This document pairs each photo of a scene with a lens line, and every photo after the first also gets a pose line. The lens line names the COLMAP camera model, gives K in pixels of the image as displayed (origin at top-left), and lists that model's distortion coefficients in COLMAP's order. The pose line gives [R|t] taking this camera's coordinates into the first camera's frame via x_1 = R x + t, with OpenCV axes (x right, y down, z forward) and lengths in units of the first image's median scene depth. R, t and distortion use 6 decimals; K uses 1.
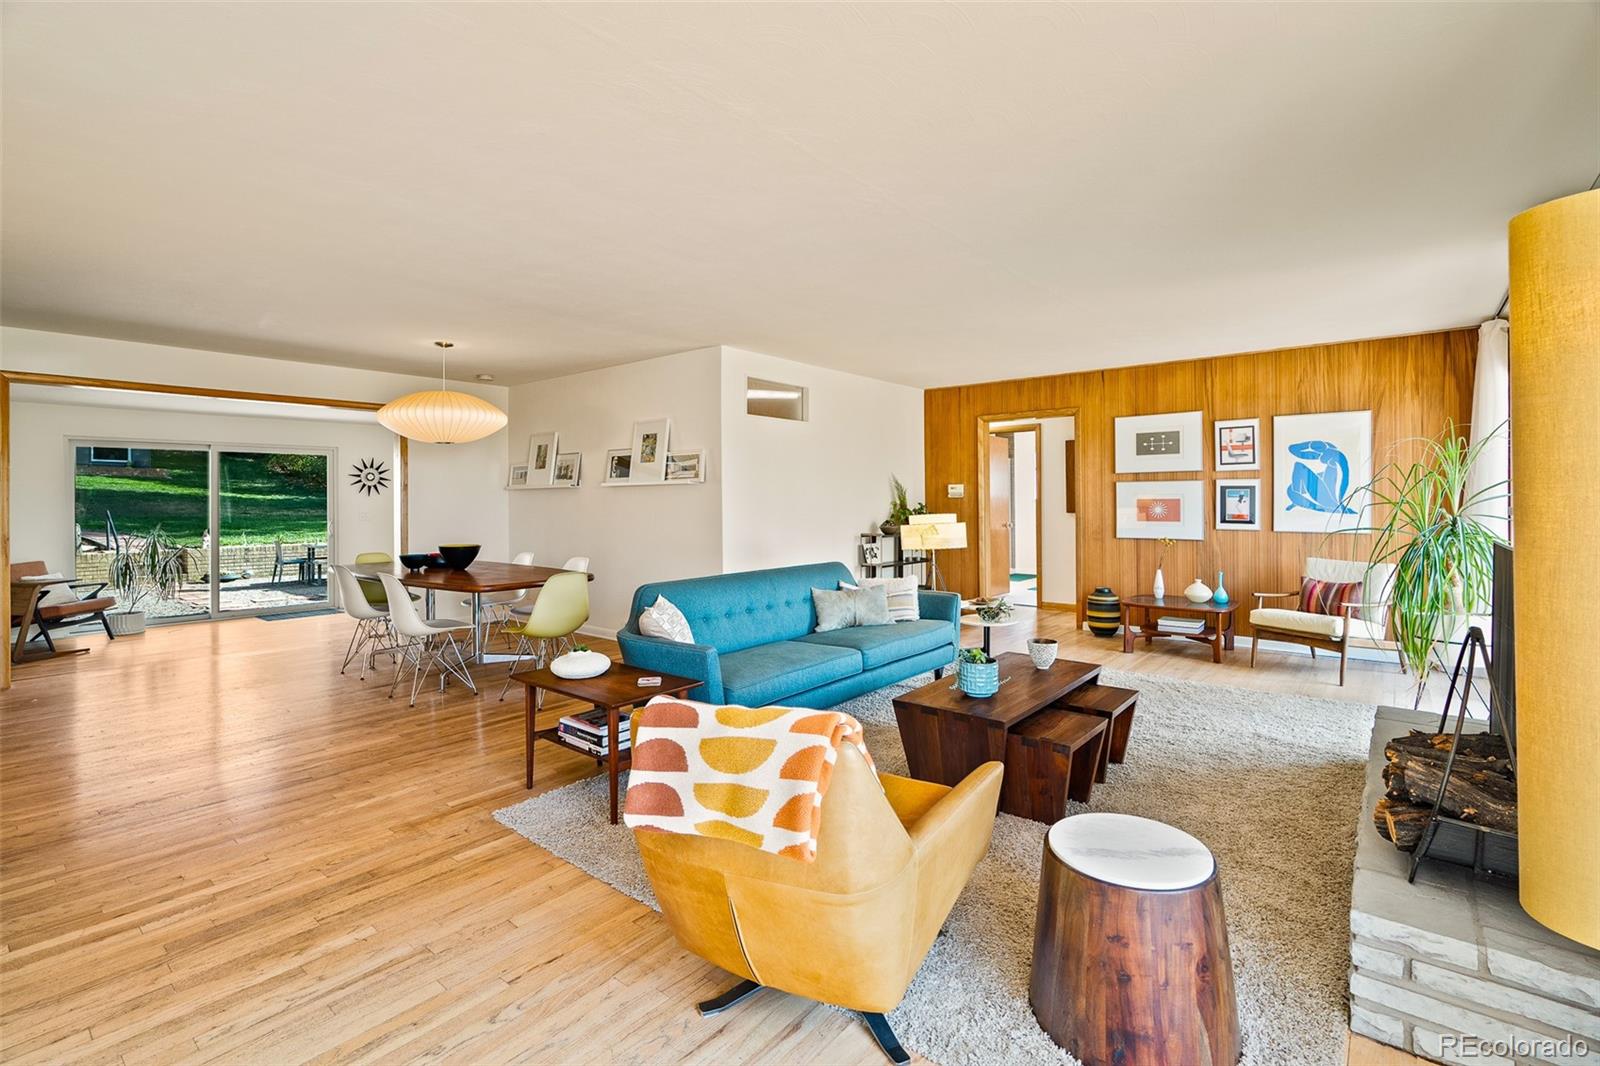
lens RADIAL K [[725.5, 0, 786.8], [0, 725.5, 501.9], [0, 0, 1]] dist [-0.003936, 0.002802]
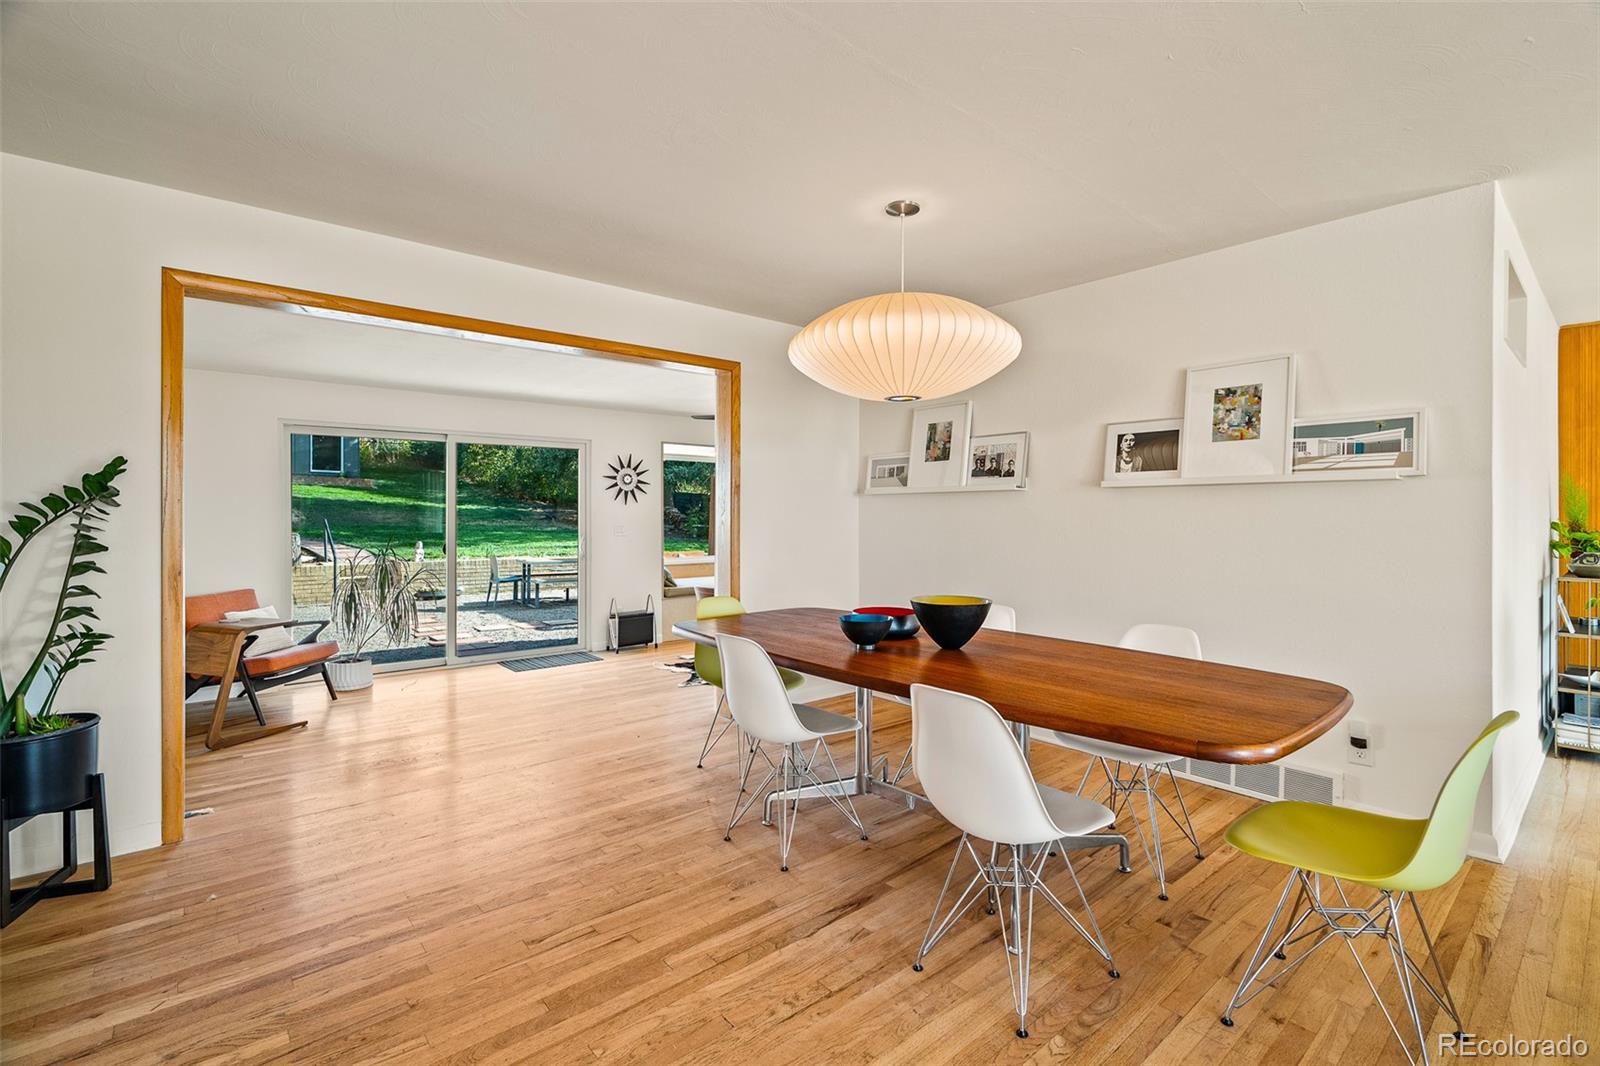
lens RADIAL K [[725.5, 0, 800.4], [0, 725.5, 527.8], [0, 0, 1]] dist [-0.003936, 0.002802]
pose [[0.985453, 0.011195, -0.169580, -0.339249], [-0.008213, 0.999799, 0.018278, 0.001209], [0.169751, -0.016619, 0.985347, 0.355316]]
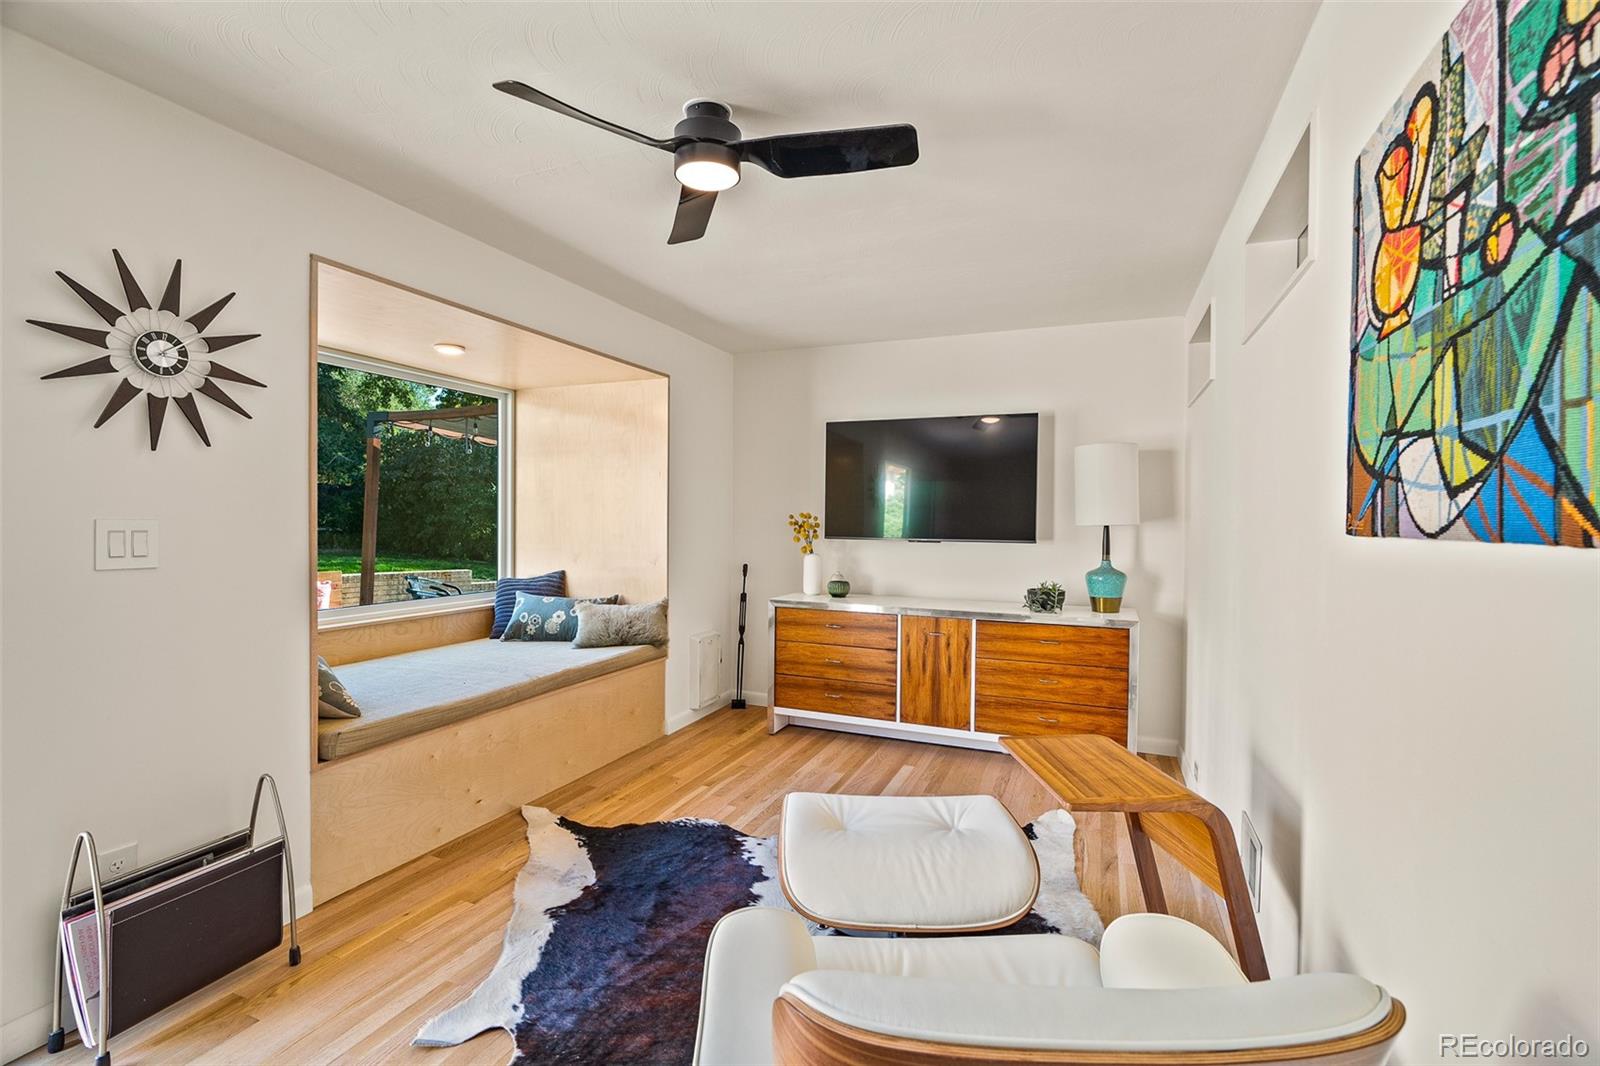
lens RADIAL K [[725.5, 0, 807.2], [0, 725.5, 526.6], [0, 0, 1]] dist [-0.003936, 0.002802]
pose [[0.955792, 0.006669, 0.293968, -0.592797], [-0.007764, 0.999967, 0.002558, 0.014317], [-0.293941, -0.004727, 0.955812, 0.968743]]
